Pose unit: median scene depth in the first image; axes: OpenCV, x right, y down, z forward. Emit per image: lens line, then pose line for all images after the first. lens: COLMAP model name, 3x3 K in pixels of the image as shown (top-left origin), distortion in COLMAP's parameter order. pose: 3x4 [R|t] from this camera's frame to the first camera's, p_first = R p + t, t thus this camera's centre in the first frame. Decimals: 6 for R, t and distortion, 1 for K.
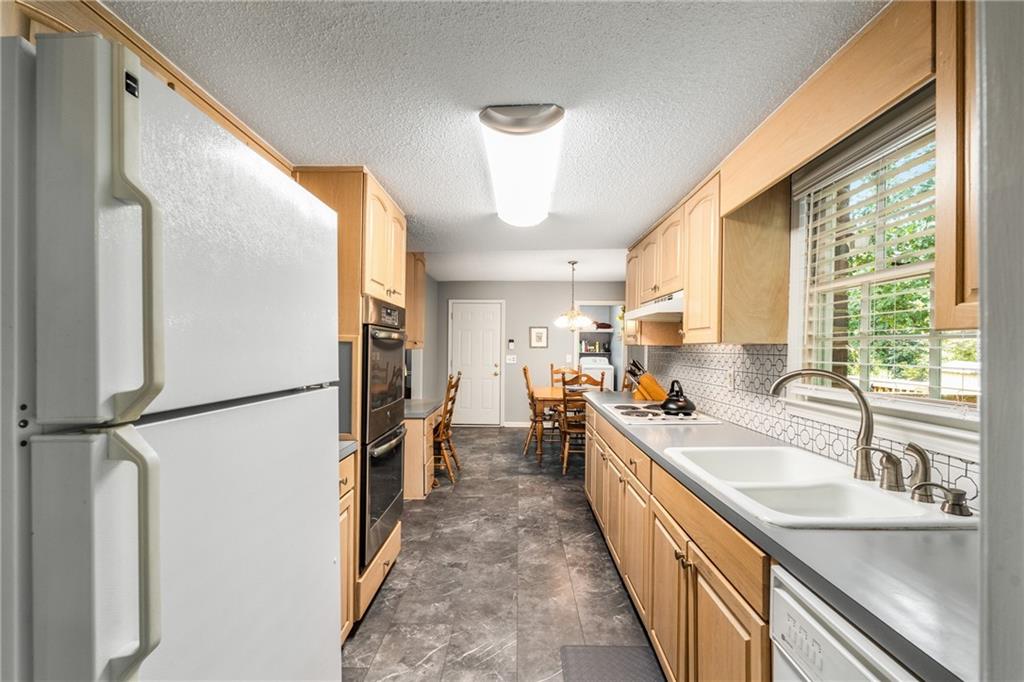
lens RADIAL K [[447.0, 0, 509.7], [0, 447.0, 343.3], [0, 0, 1]] dist [-0.002469, -0.000672]
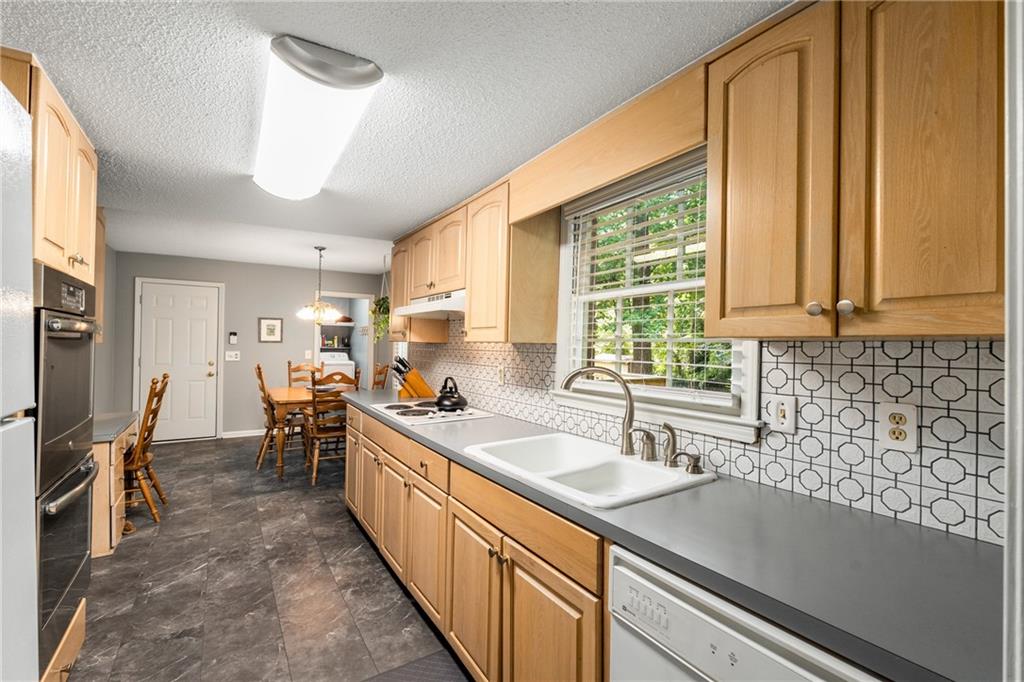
lens RADIAL K [[447.0, 0, 509.7], [0, 447.0, 343.3], [0, 0, 1]] dist [-0.002469, -0.000672]
pose [[0.829833, 0.006175, 0.557977, -0.092389], [-0.013547, 0.999867, 0.009082, -0.006030], [-0.557847, -0.015095, 0.829807, 0.083461]]
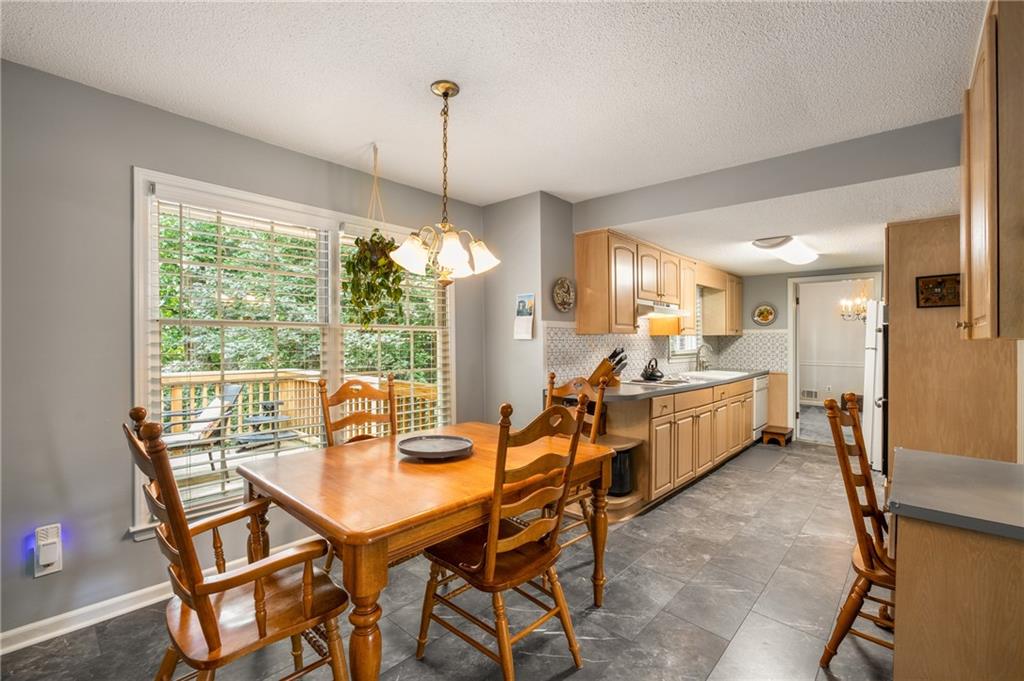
lens RADIAL K [[452.9, 0, 511.5], [0, 452.9, 342.8], [0, 0, 1]] dist [-0.002957, -0.000492]
pose [[-0.758191, -0.012679, 0.651909, -0.285392], [-0.015745, 0.999875, 0.001135, 0.040149], [-0.651842, -0.009404, -0.758296, 2.680309]]
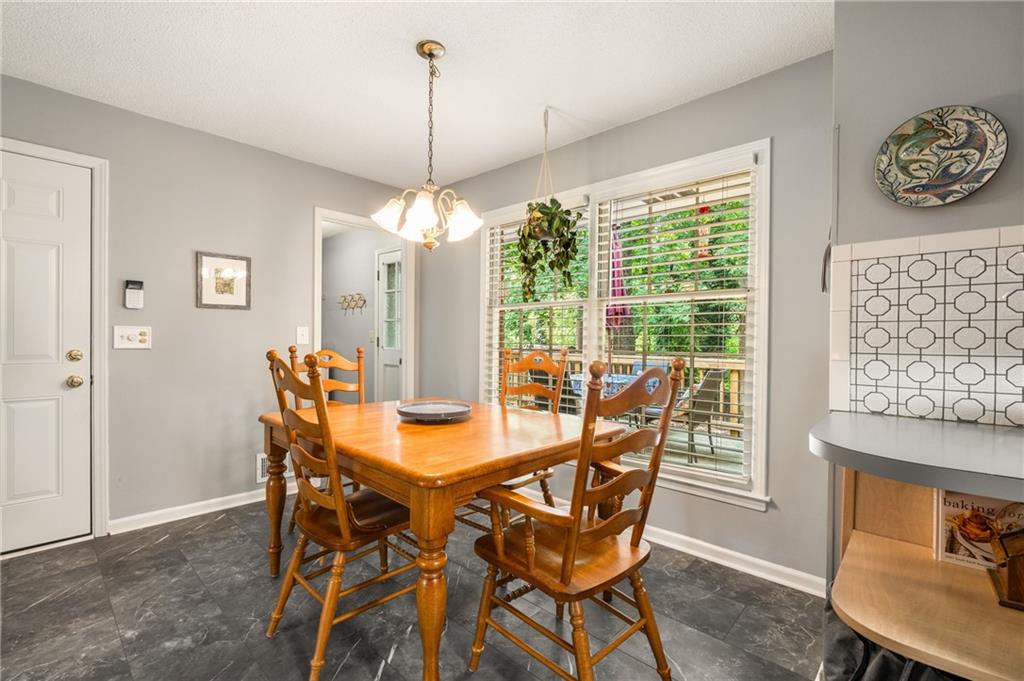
lens RADIAL K [[452.9, 0, 511.5], [0, 452.9, 342.8], [0, 0, 1]] dist [-0.002957, -0.000492]
pose [[0.669430, -0.006311, 0.742848, -0.173807], [-0.010169, 0.999792, 0.017658, 0.087735], [-0.742806, -0.019375, 0.669227, 1.544134]]
